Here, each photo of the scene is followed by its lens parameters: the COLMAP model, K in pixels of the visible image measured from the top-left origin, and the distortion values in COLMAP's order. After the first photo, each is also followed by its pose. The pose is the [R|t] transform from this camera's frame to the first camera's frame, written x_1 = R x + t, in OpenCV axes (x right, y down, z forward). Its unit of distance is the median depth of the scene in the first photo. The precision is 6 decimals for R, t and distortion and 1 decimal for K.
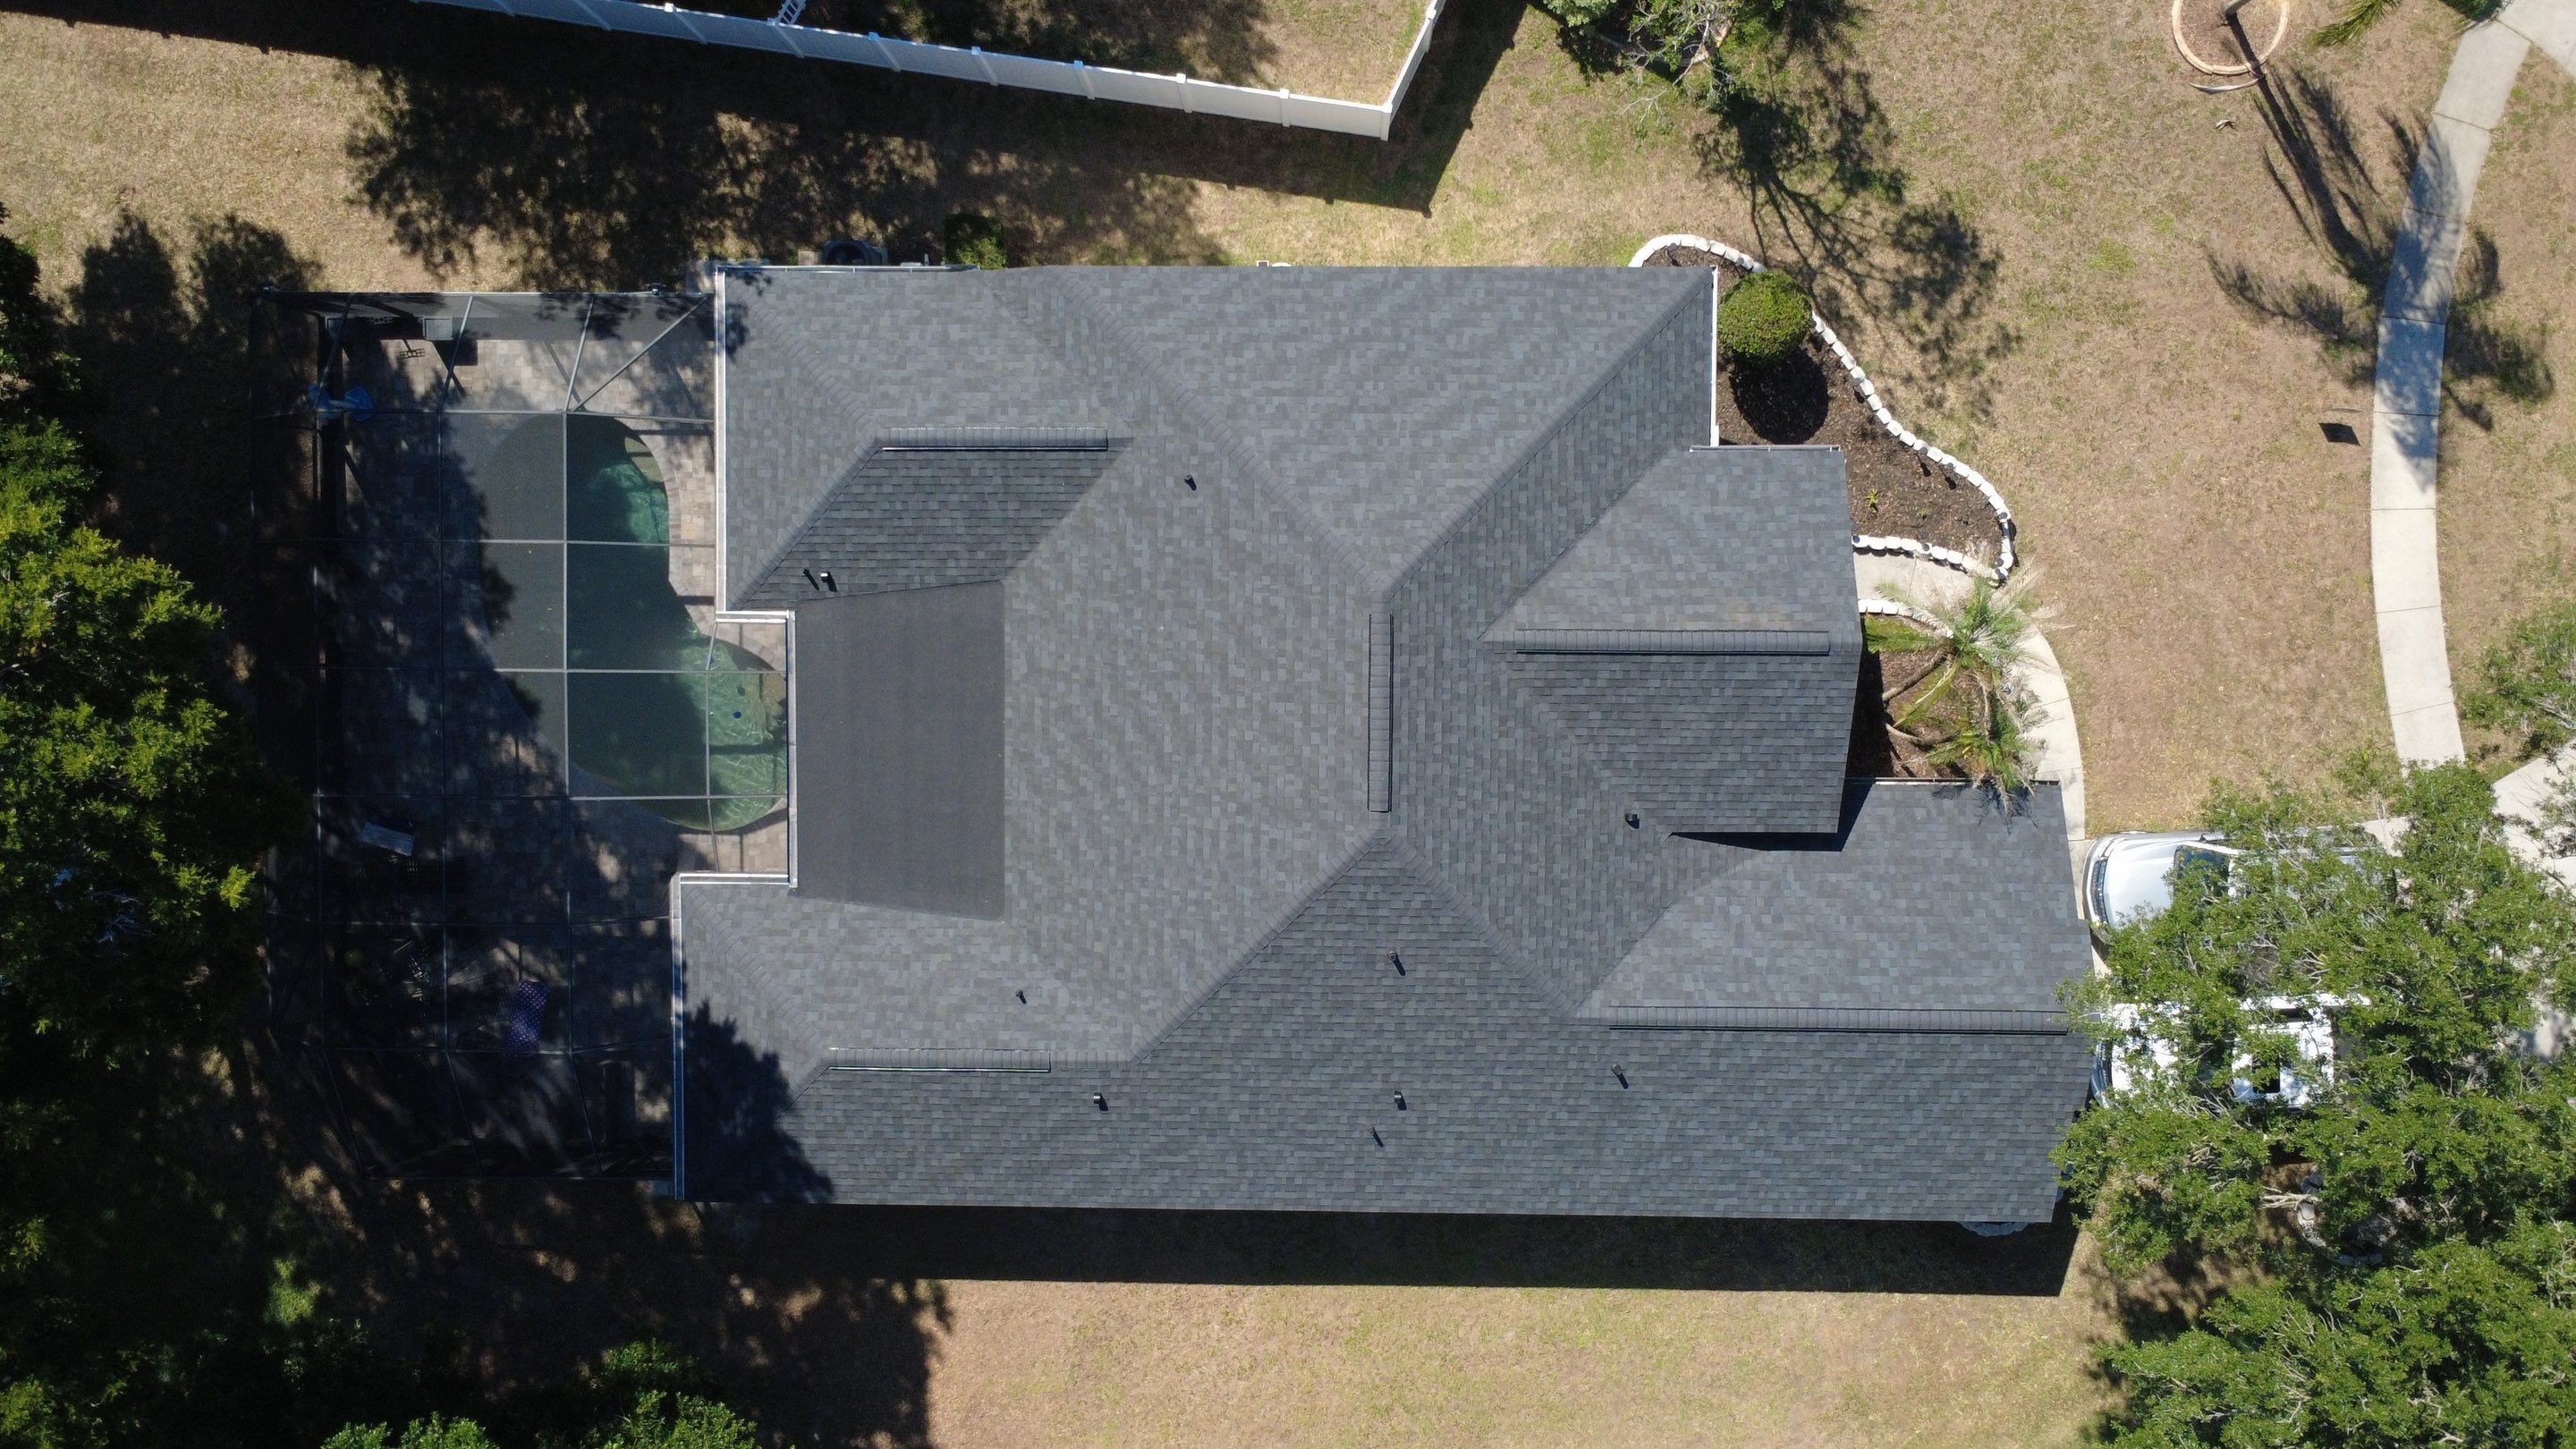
lens RADIAL K [[1848.3, 0, 1279.6], [0, 1848.3, 701.1], [0, 0, 1]] dist [-0.002114, 0.001925]
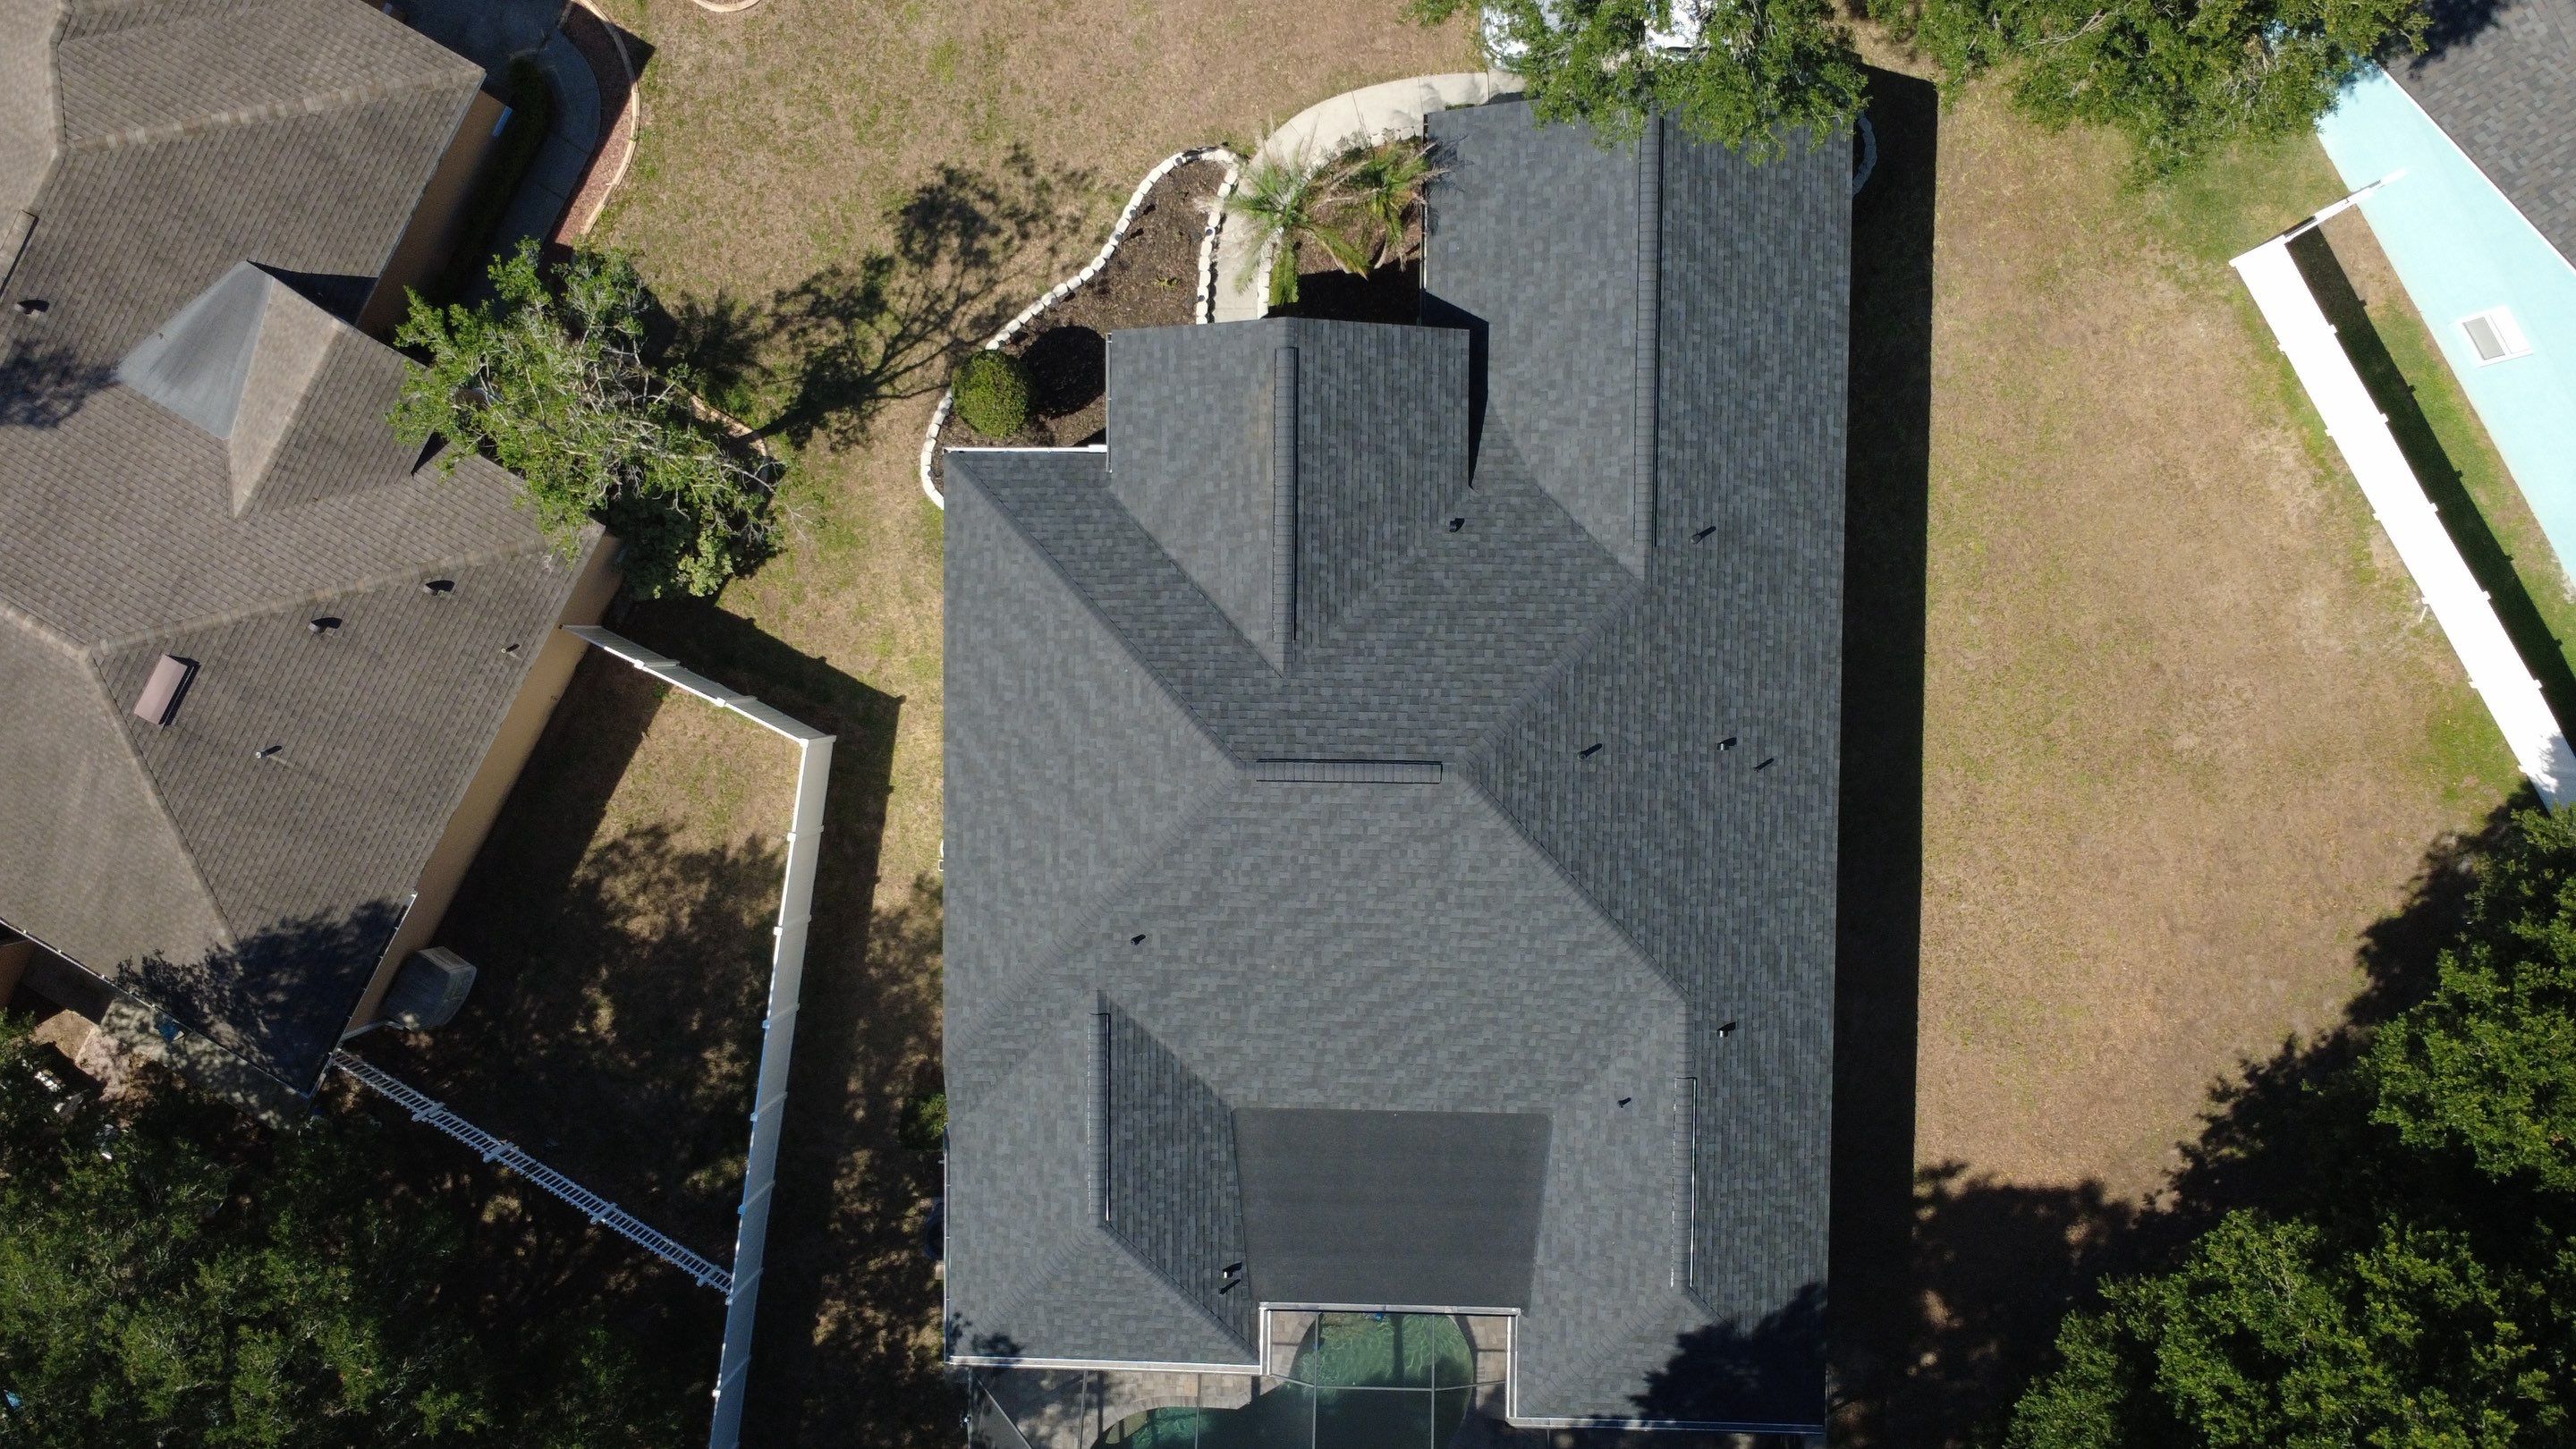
lens RADIAL K [[1848.3, 0, 1269.0], [0, 1848.3, 726.4], [0, 0, 1]] dist [-0.002114, 0.001925]
pose [[0.003987, -0.999874, -0.015361, 0.081748], [0.995791, 0.005376, -0.091499, 0.049300], [0.091570, -0.014932, 0.995687, -0.057245]]
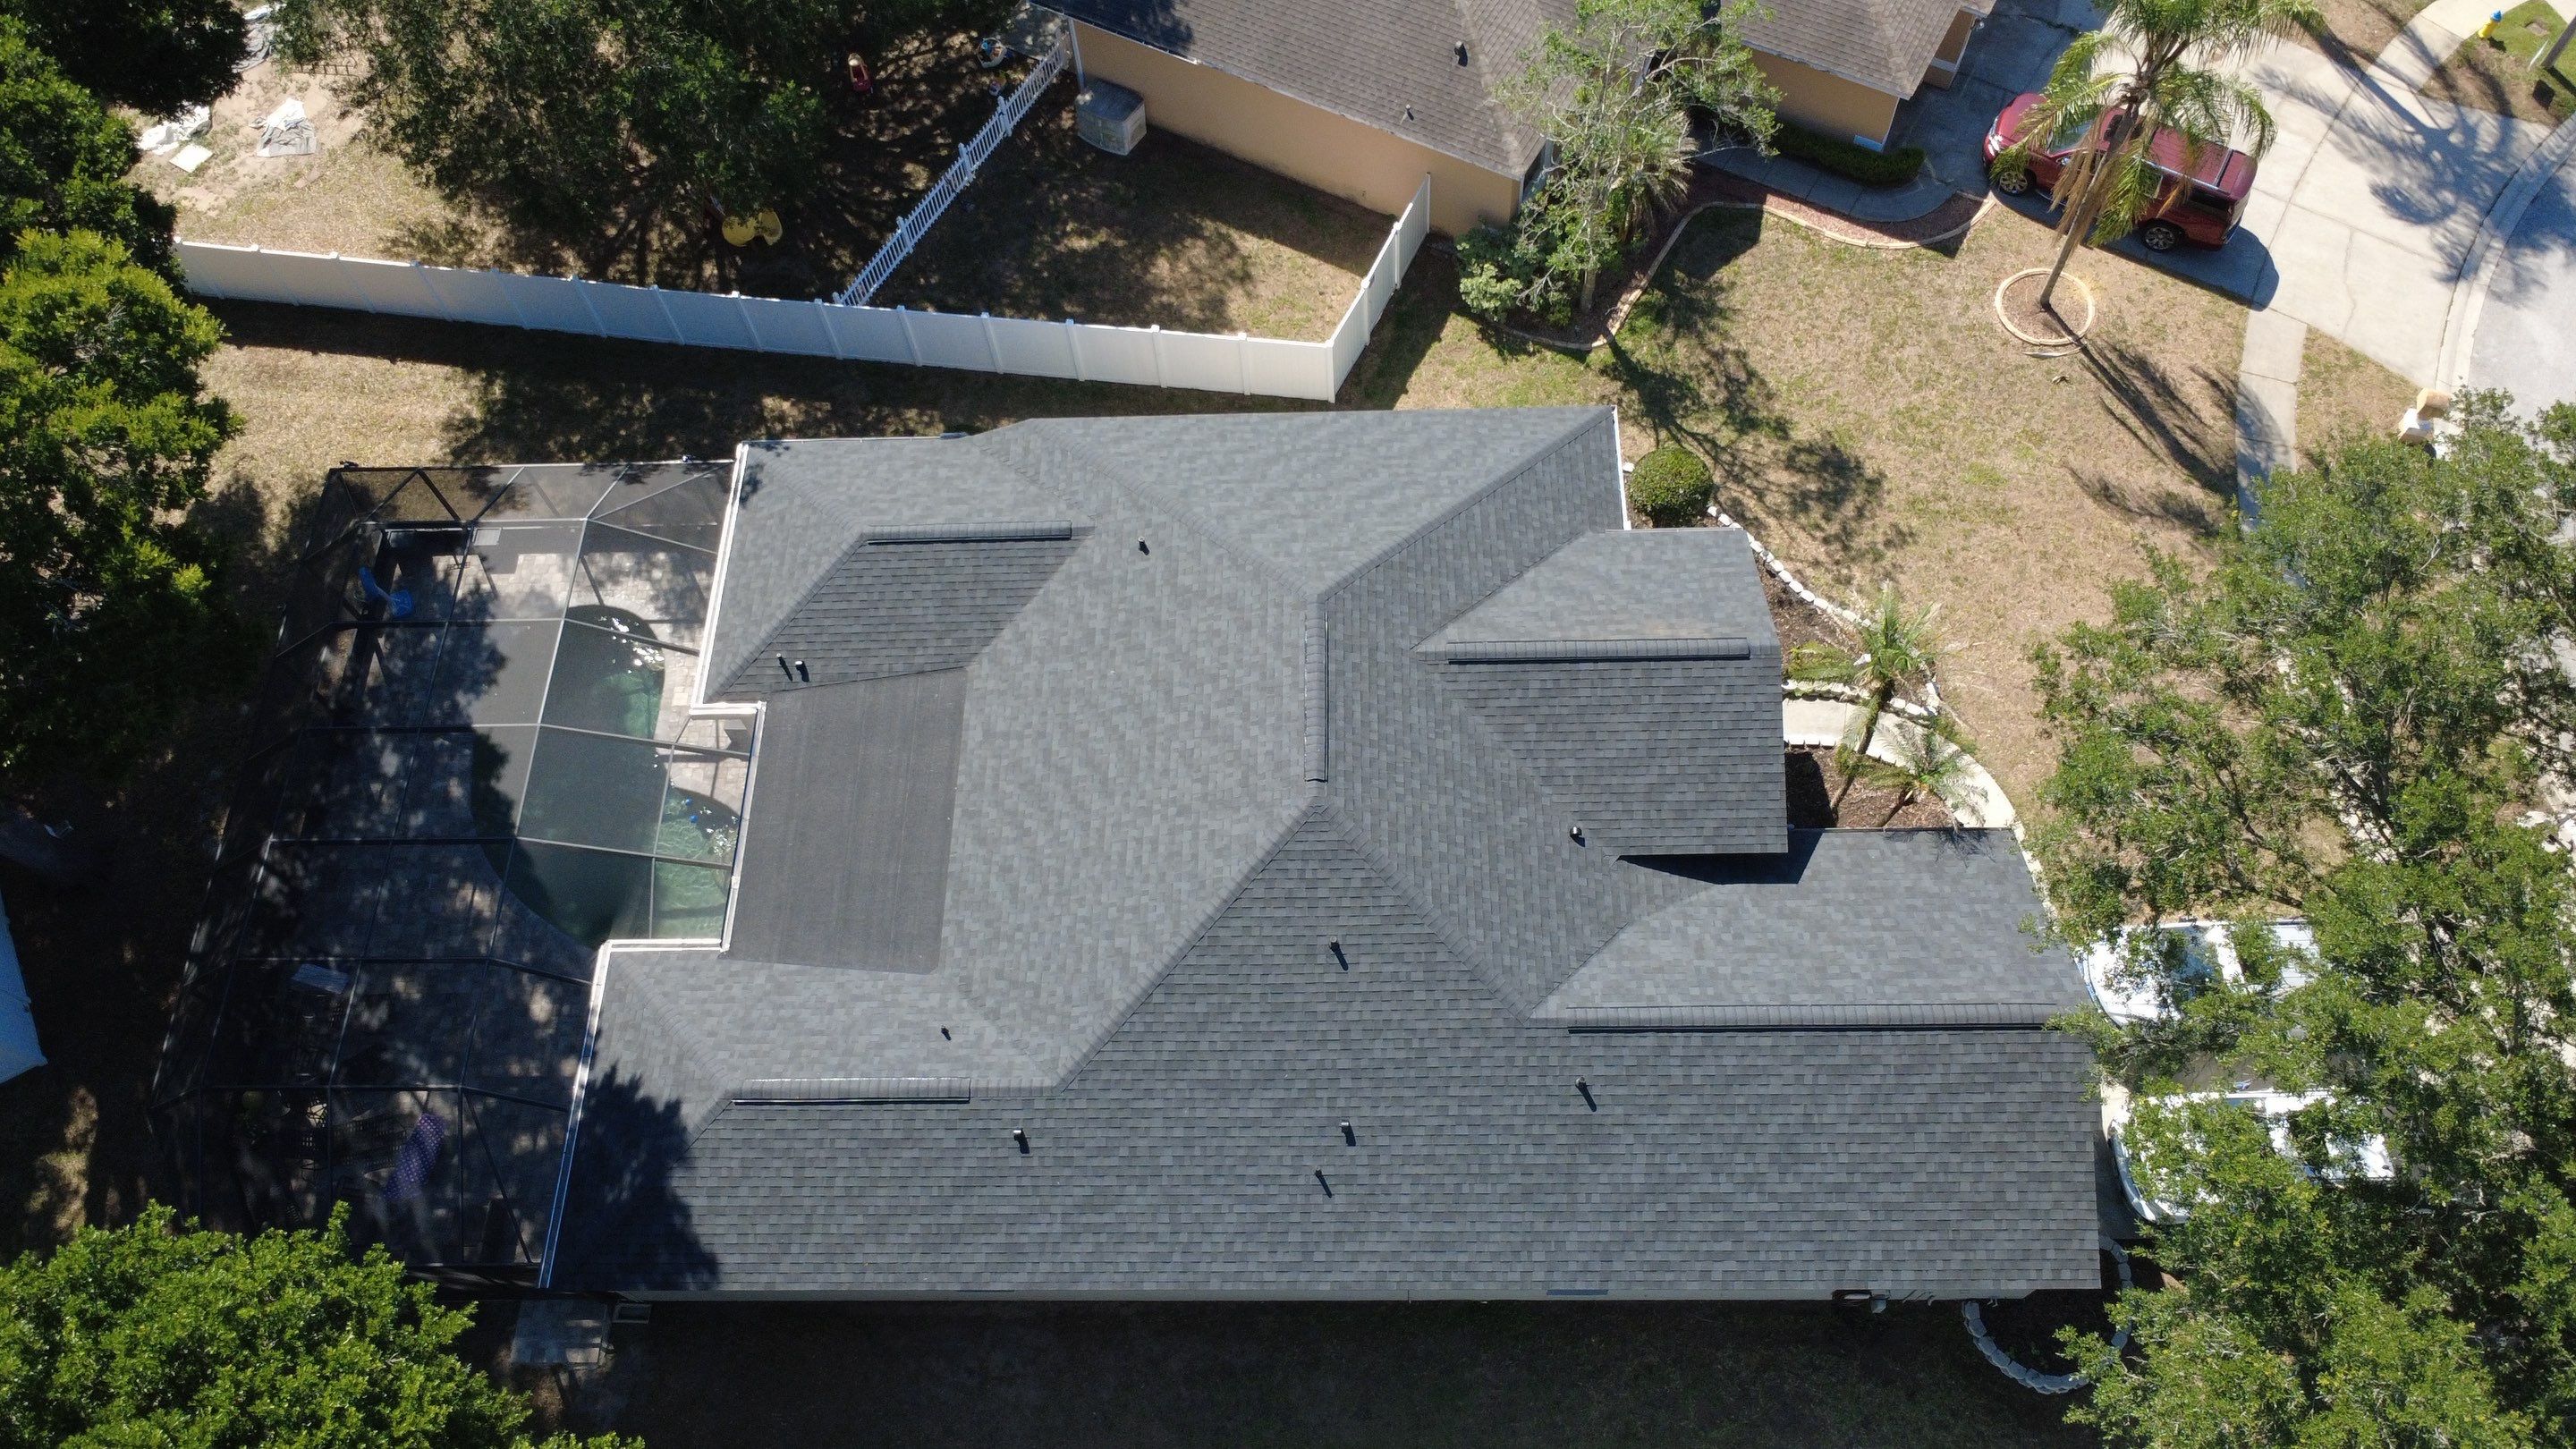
lens RADIAL K [[1848.3, 0, 1286.8], [0, 1848.3, 724.7], [0, 0, 1]] dist [-0.002114, 0.001925]
pose [[0.999771, -0.008638, -0.019565, 0.049373], [-0.002291, 0.866288, -0.499539, 0.452481], [0.021264, 0.499470, 0.866070, 0.097726]]
